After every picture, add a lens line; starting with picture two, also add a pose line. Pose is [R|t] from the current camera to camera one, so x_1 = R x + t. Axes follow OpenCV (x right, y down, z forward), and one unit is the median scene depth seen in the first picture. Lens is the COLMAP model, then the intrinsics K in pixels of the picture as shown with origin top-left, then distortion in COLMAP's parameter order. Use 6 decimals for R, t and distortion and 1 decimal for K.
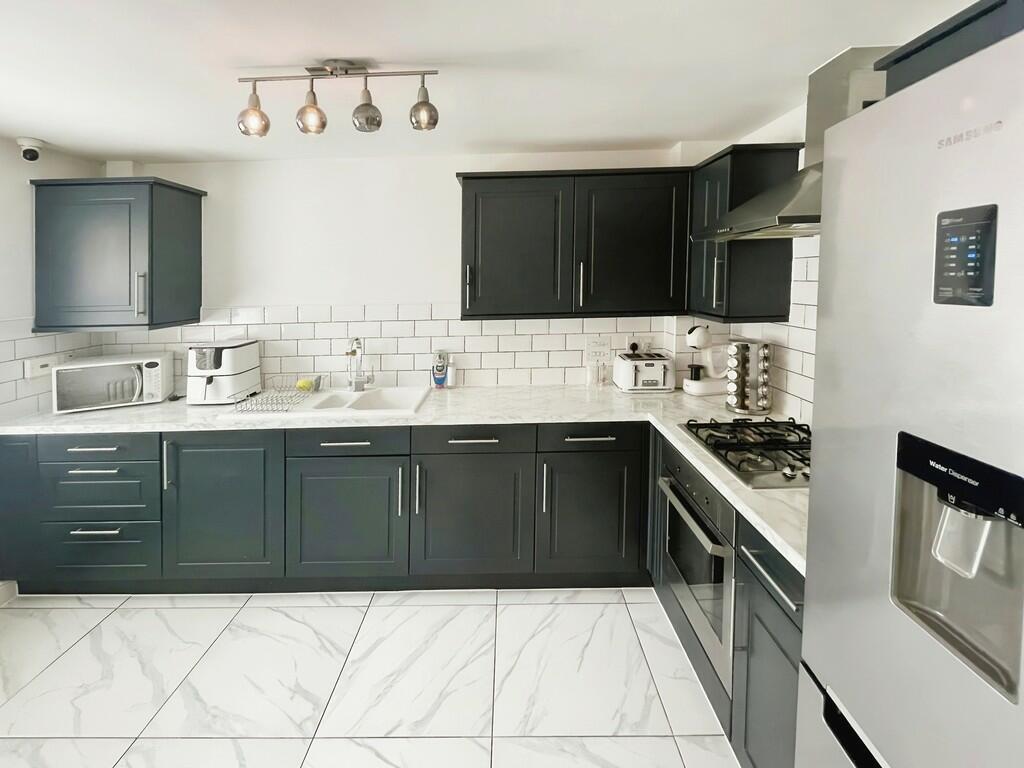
lens RADIAL K [[419.4, 0, 507.1], [0, 419.4, 328.4], [0, 0, 1]] dist [-0.001790, -0.000167]
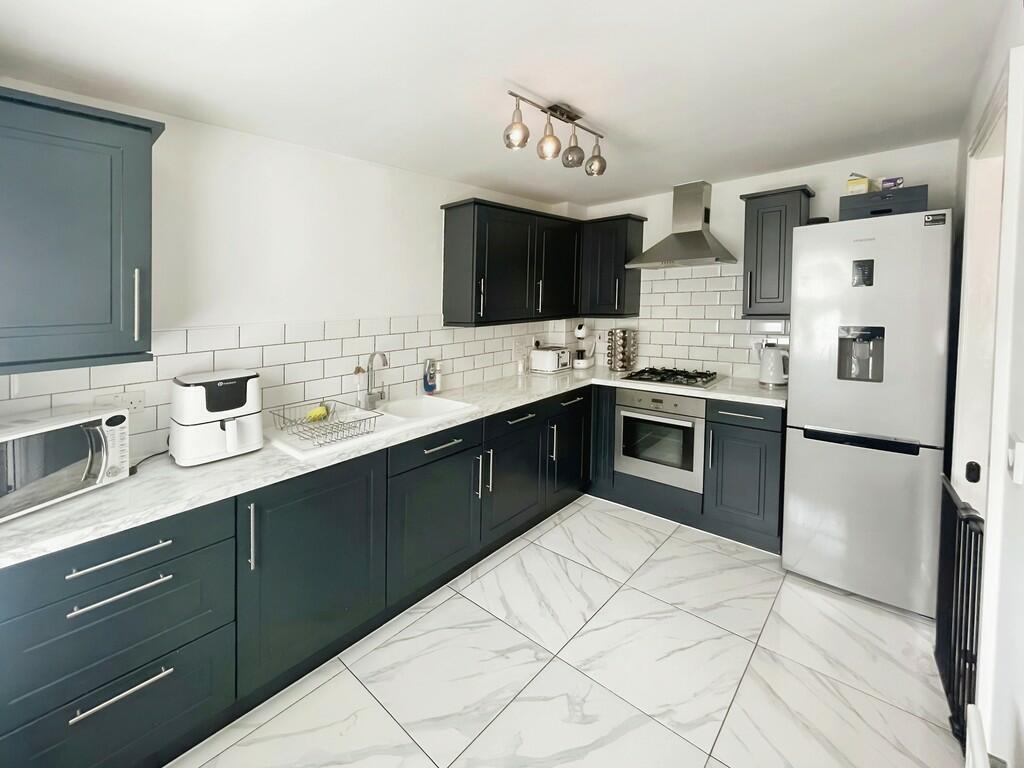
lens RADIAL K [[421.0, 0, 458.0], [0, 421.0, 375.1], [0, 0, 1]] dist [0.000101, -0.000028]
pose [[0.709108, -0.118546, 0.695063, -0.956047], [0.097375, 0.992784, 0.069981, 0.026344], [-0.698344, 0.018057, 0.715534, 0.196922]]
